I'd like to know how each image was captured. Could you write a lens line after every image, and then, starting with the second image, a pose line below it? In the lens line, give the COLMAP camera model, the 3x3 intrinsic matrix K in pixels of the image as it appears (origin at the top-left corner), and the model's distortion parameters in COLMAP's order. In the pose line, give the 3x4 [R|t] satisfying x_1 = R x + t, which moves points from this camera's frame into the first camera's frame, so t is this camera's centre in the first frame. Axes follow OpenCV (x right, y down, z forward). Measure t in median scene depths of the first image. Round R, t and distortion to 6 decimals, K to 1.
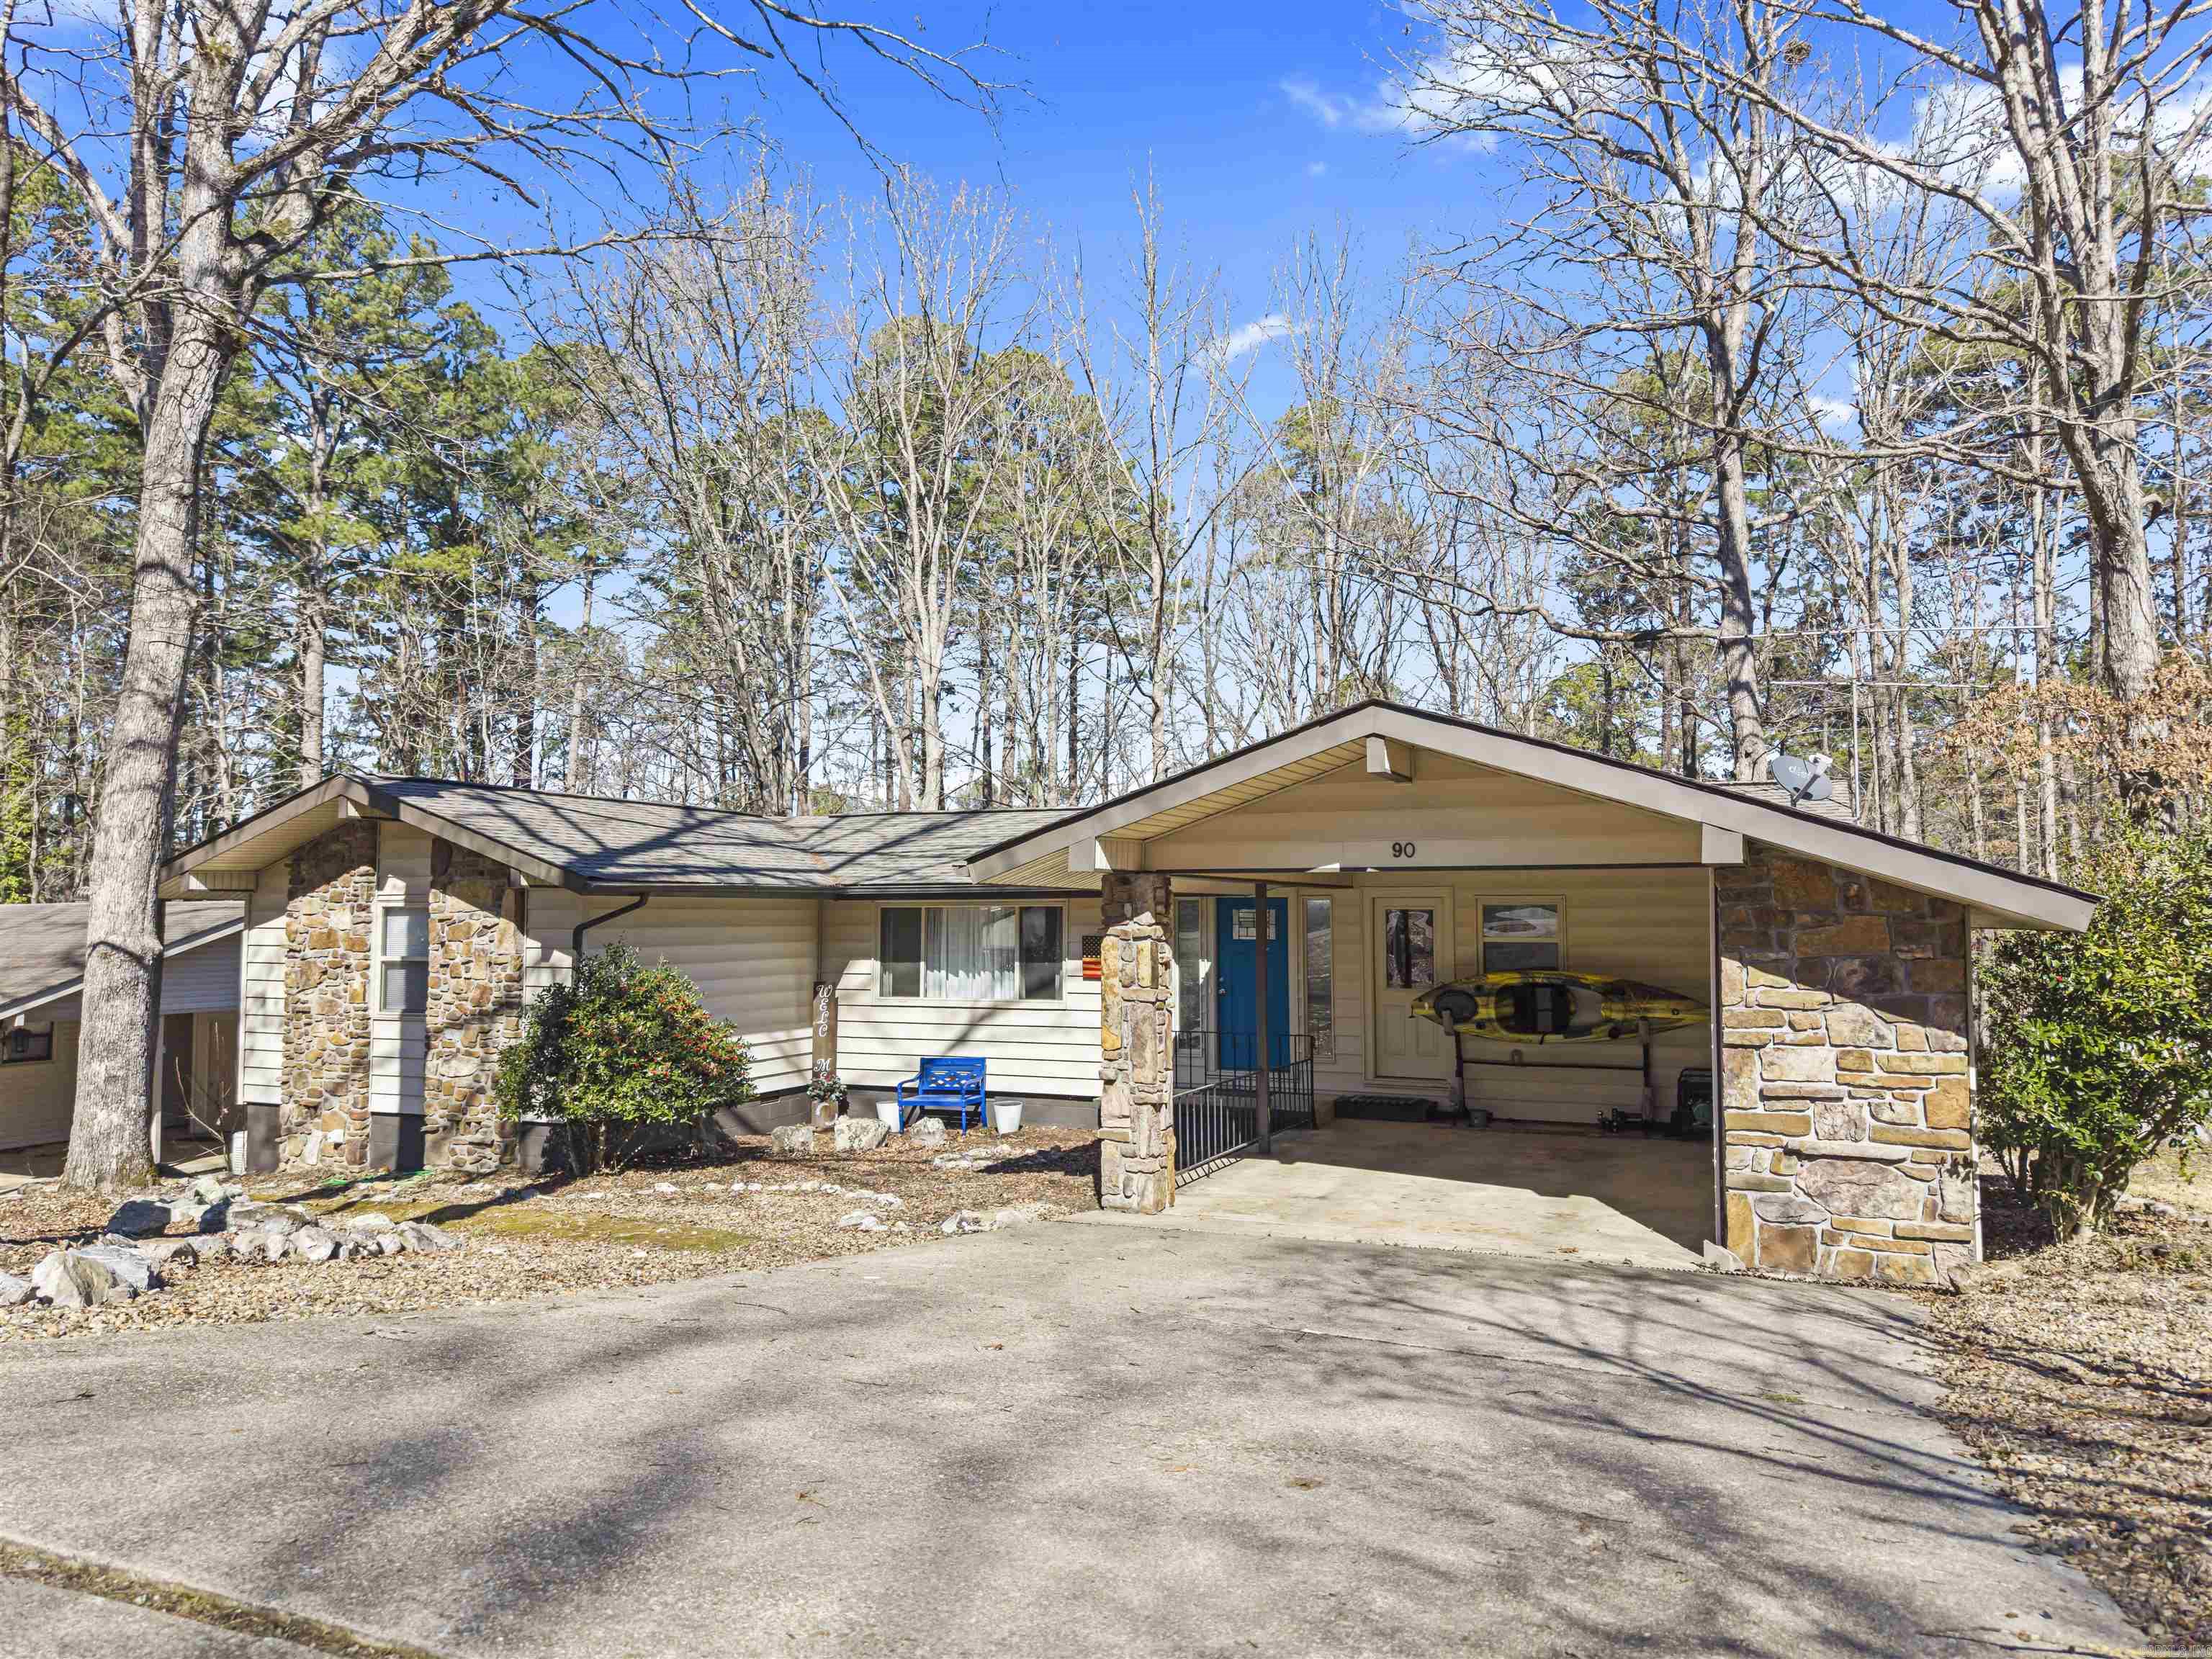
lens RADIAL K [[1462.6, 0, 1110.2], [0, 1462.6, 816.0], [0, 0, 1]] dist [0.003762, -0.008269]
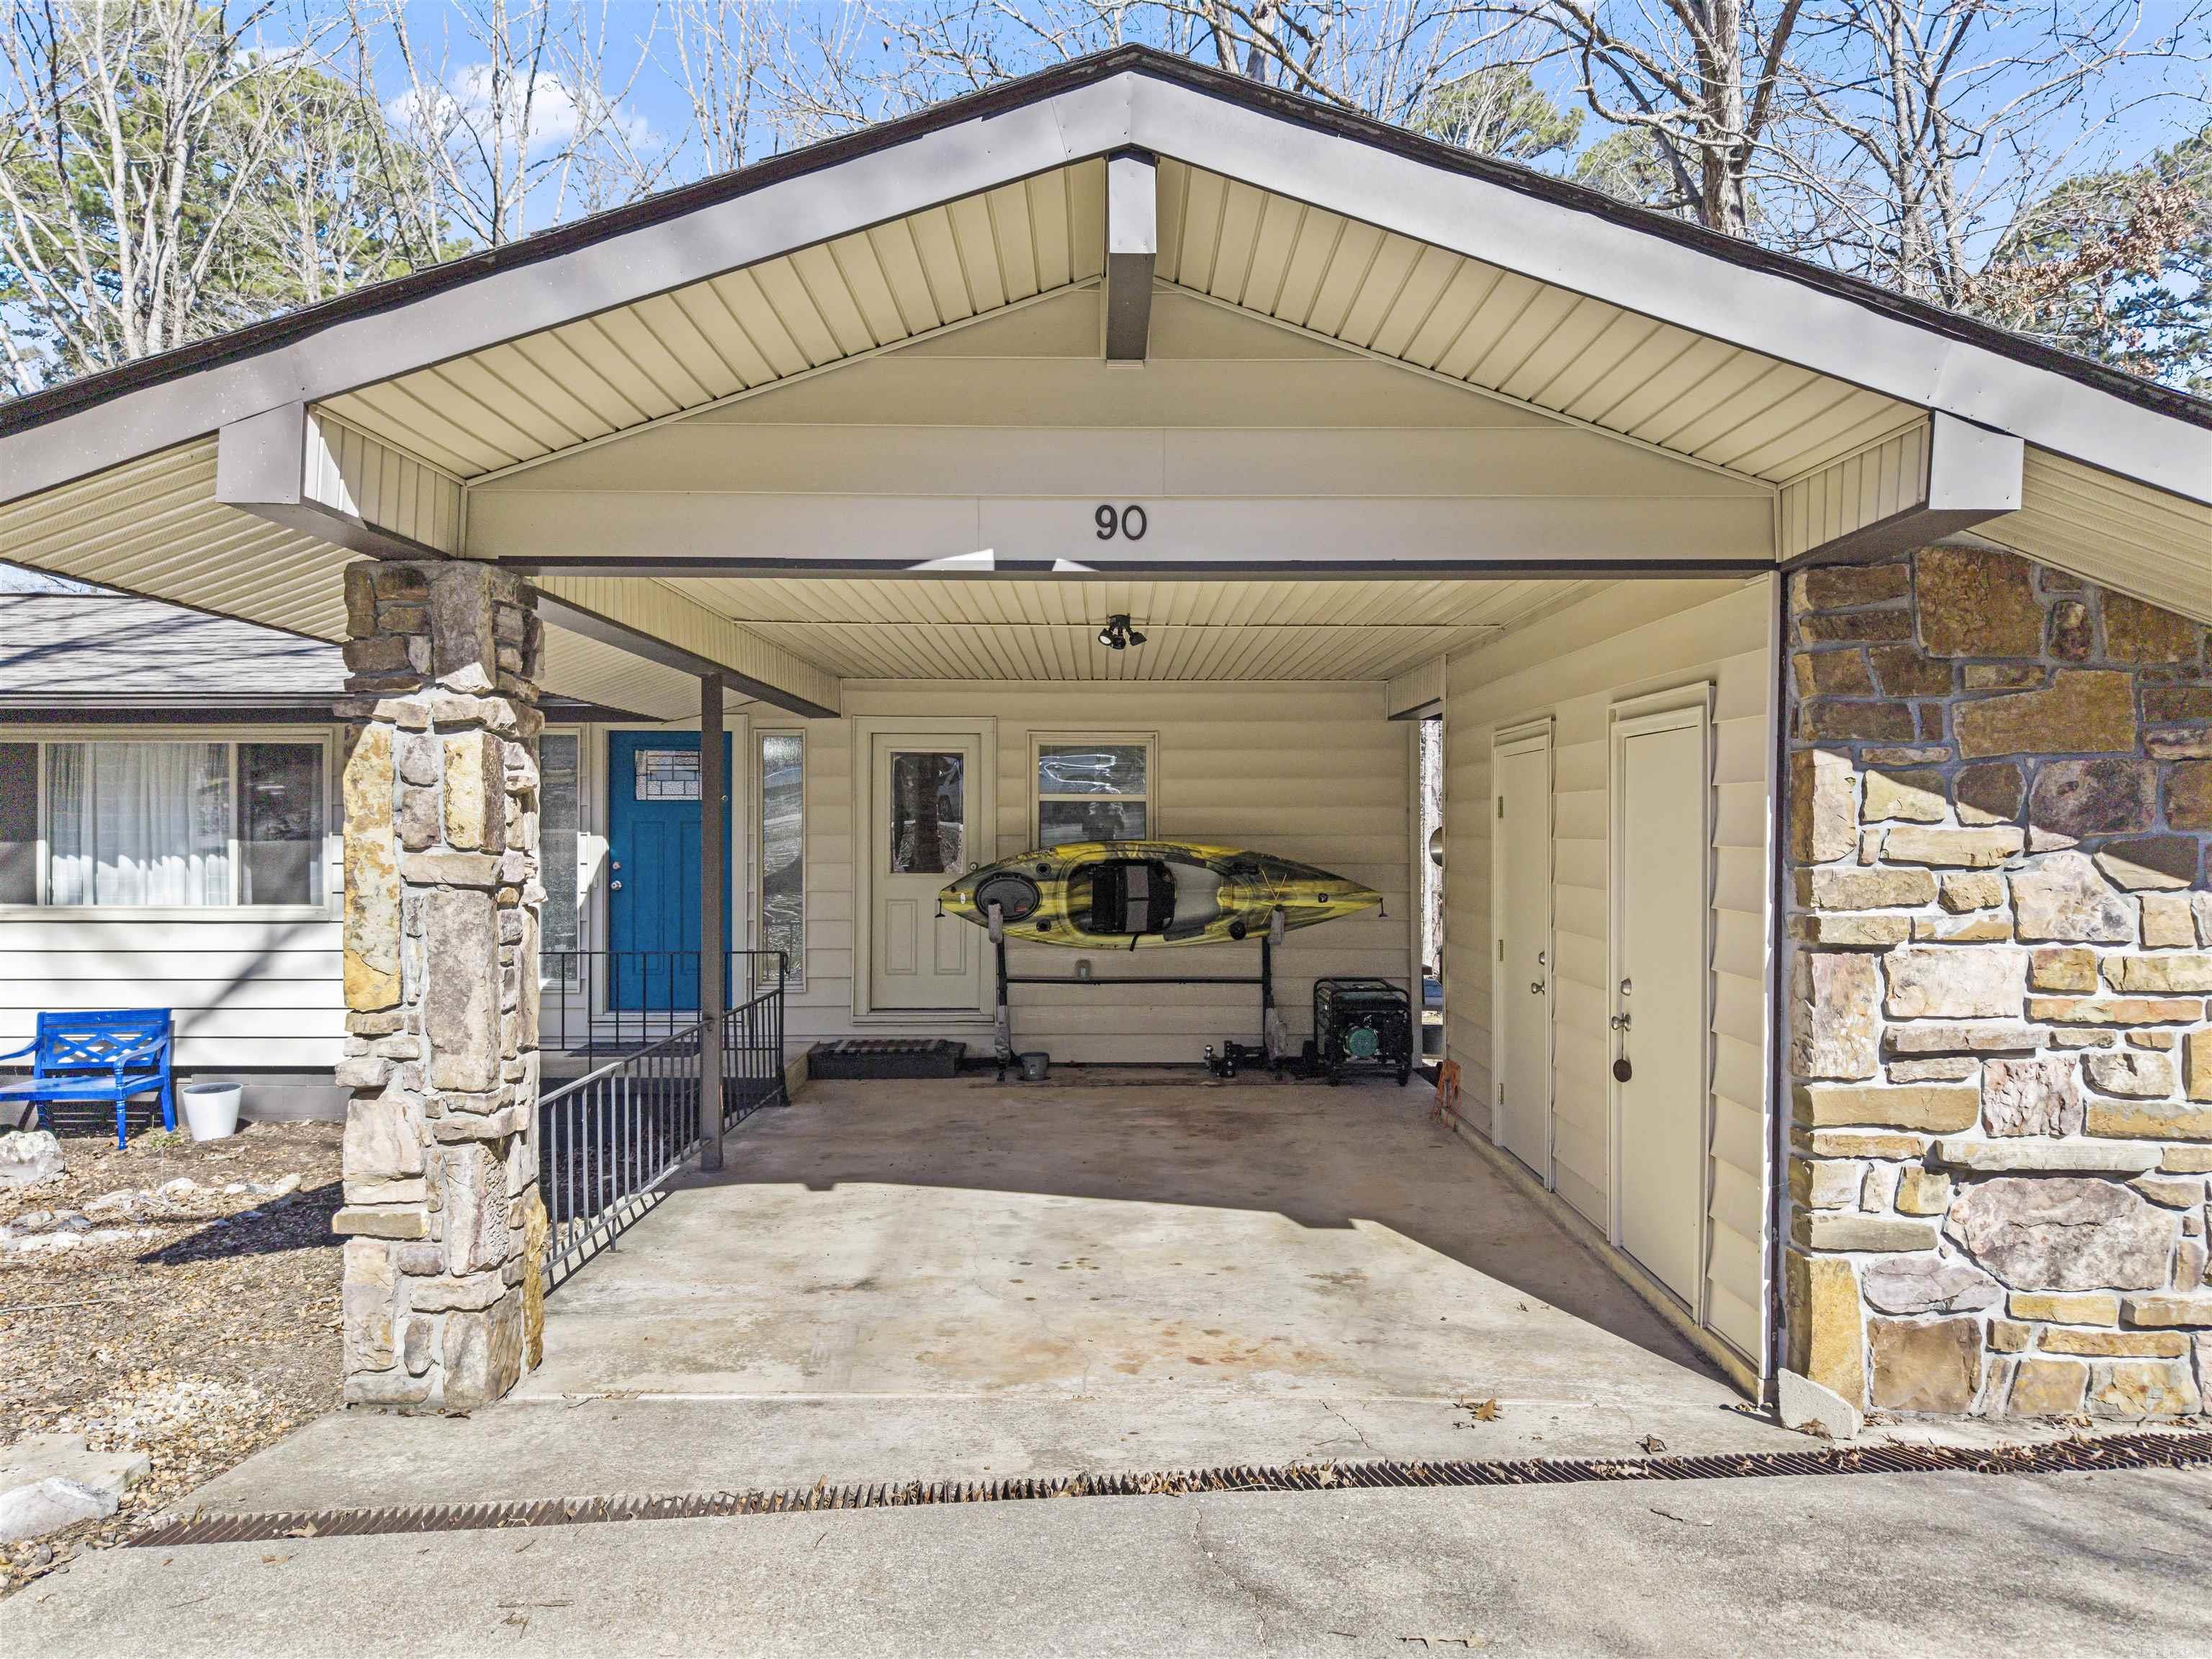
lens RADIAL K [[1462.6, 0, 1110.2], [0, 1462.6, 816.0], [0, 0, 1]] dist [0.003762, -0.008269]
pose [[0.910958, 0.002629, 0.412490, 0.018581], [-0.029113, 0.997896, 0.057933, 0.077768], [-0.411470, -0.064783, 0.909118, 0.554384]]
